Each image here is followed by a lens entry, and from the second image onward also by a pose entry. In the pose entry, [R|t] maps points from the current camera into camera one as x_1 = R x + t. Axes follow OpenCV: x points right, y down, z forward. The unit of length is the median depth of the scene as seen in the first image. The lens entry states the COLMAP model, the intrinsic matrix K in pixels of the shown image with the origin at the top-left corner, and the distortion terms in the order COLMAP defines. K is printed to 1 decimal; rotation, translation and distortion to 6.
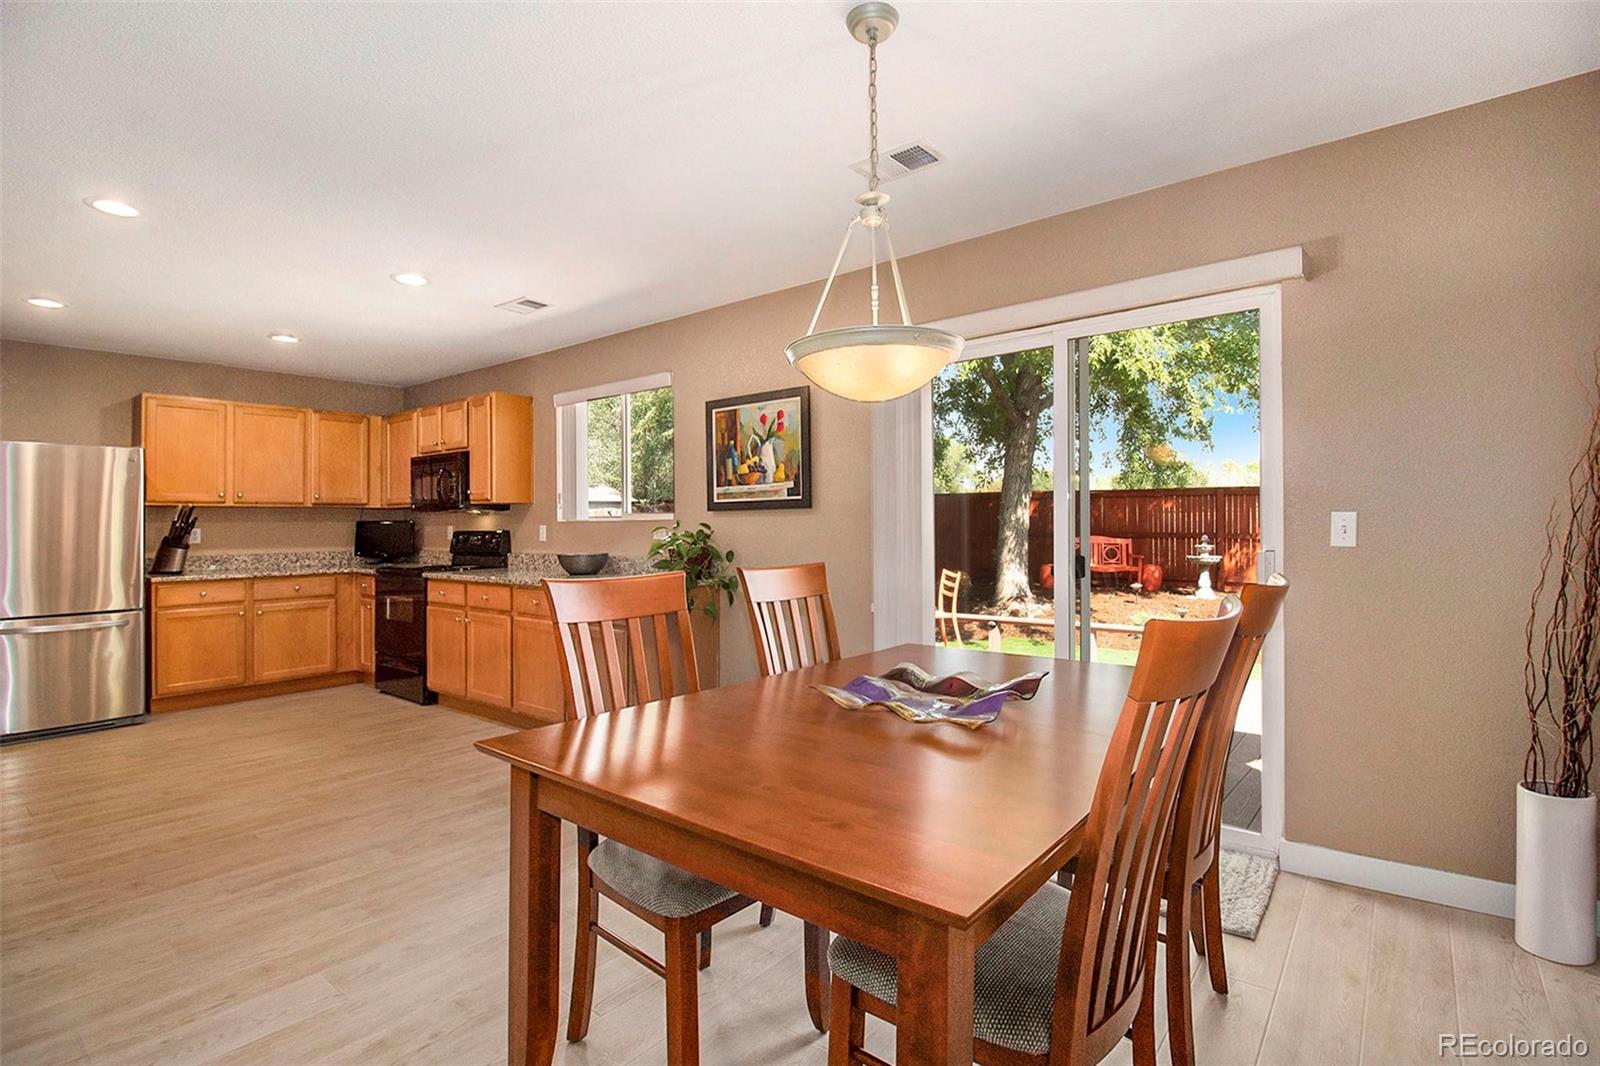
lens RADIAL K [[765.1, 0, 848.5], [0, 765.1, 525.8], [0, 0, 1]] dist [-0.001764, -0.024969]
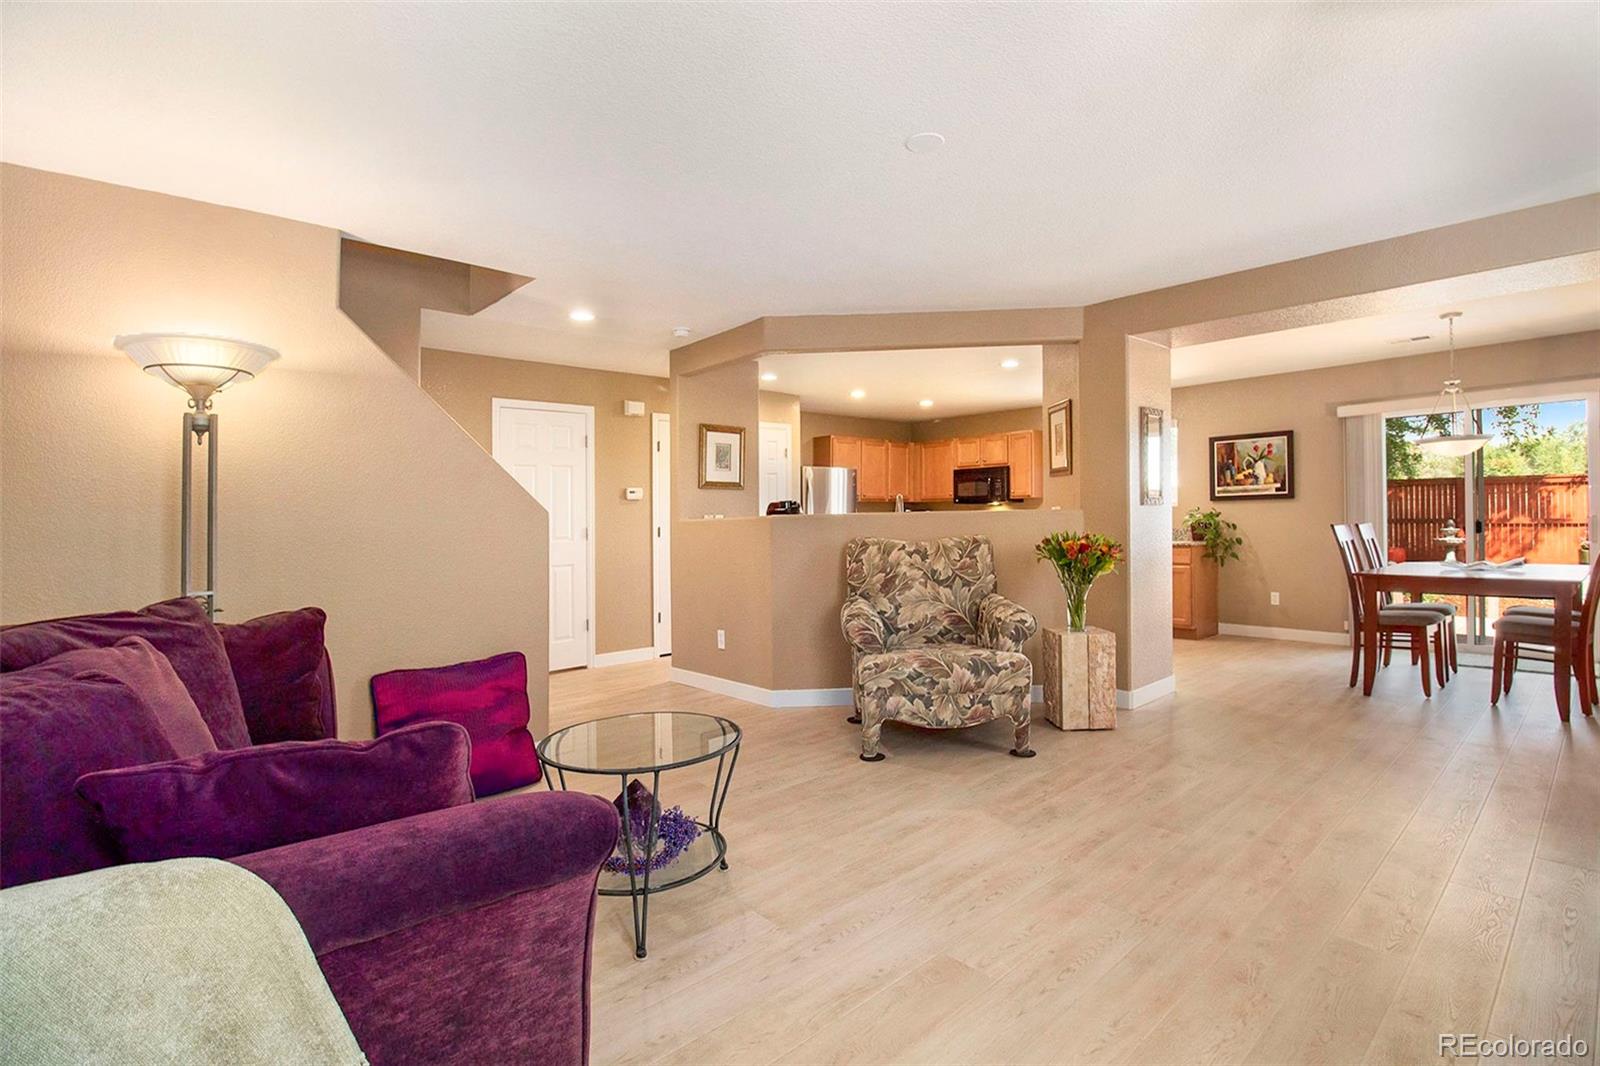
lens RADIAL K [[765.1, 0, 848.5], [0, 765.1, 525.8], [0, 0, 1]] dist [-0.001764, -0.024969]
pose [[0.990822, -0.002009, -0.135160, -0.638320], [0.002308, 0.999995, 0.002060, 0.026186], [0.135156, -0.002353, 0.990822, -0.684565]]
